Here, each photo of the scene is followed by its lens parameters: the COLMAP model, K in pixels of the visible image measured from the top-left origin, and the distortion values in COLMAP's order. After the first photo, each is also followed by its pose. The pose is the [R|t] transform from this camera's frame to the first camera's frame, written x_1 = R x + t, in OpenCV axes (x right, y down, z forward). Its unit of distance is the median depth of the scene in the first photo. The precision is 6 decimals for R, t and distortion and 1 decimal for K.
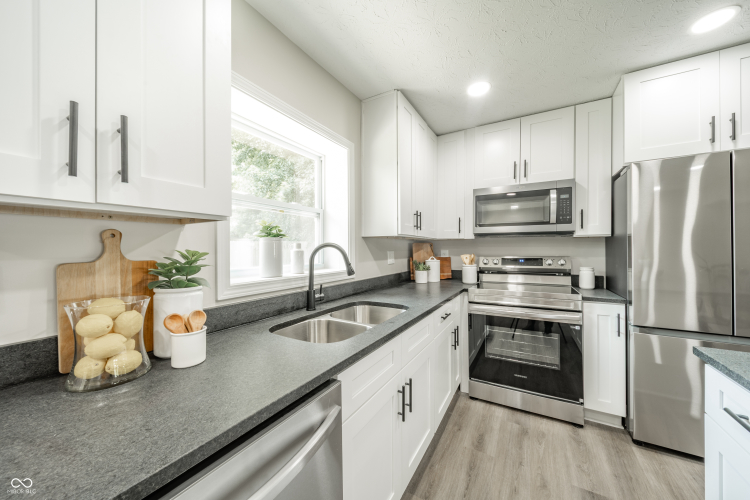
lens RADIAL K [[263.3, 0, 377.6], [0, 263.3, 250.2], [0, 0, 1]] dist [-0.000976, -0.000374]
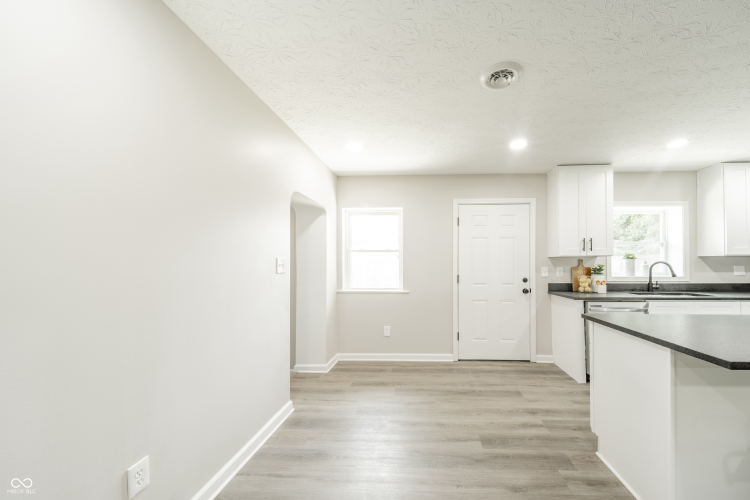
lens RADIAL K [[263.3, 0, 424.2], [0, 263.3, 261.7], [0, 0, 1]] dist [-0.000976, -0.000374]
pose [[0.469340, -0.004532, -0.883006, 0.714641], [-0.005897, 0.999948, -0.008267, 0.003411], [0.882998, 0.009088, 0.469289, -1.511766]]
